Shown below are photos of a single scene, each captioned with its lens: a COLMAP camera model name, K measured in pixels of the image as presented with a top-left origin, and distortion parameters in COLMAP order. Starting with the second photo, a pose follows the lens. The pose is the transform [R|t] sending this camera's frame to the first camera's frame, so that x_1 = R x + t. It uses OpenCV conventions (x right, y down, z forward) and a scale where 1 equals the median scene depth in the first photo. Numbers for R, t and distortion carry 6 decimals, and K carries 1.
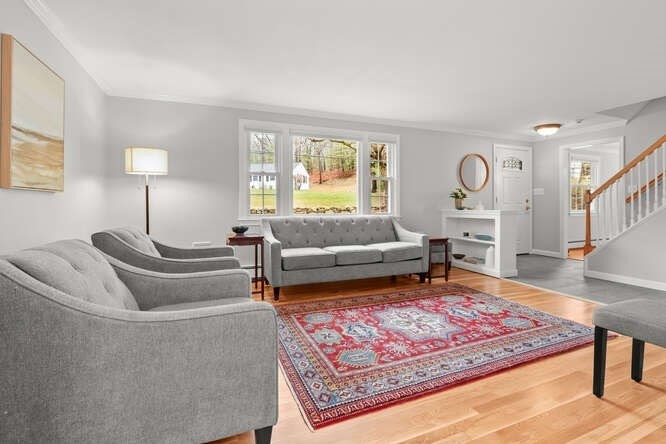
lens RADIAL K [[317.2, 0, 344.4], [0, 317.2, 207.5], [0, 0, 1]] dist [-0.023517, 0.000528]
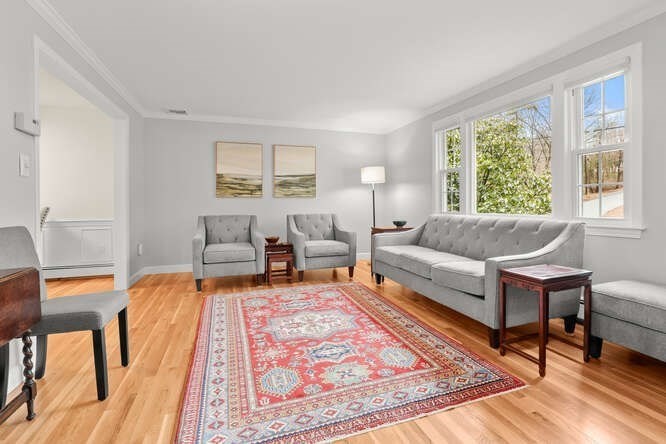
lens RADIAL K [[317.2, 0, 344.4], [0, 317.2, 207.5], [0, 0, 1]] dist [-0.023517, 0.000528]
pose [[-0.051499, 0.019495, -0.998483, 1.239804], [-0.000417, 0.999809, 0.019542, -0.018106], [0.998673, 0.001423, -0.051481, 1.201839]]
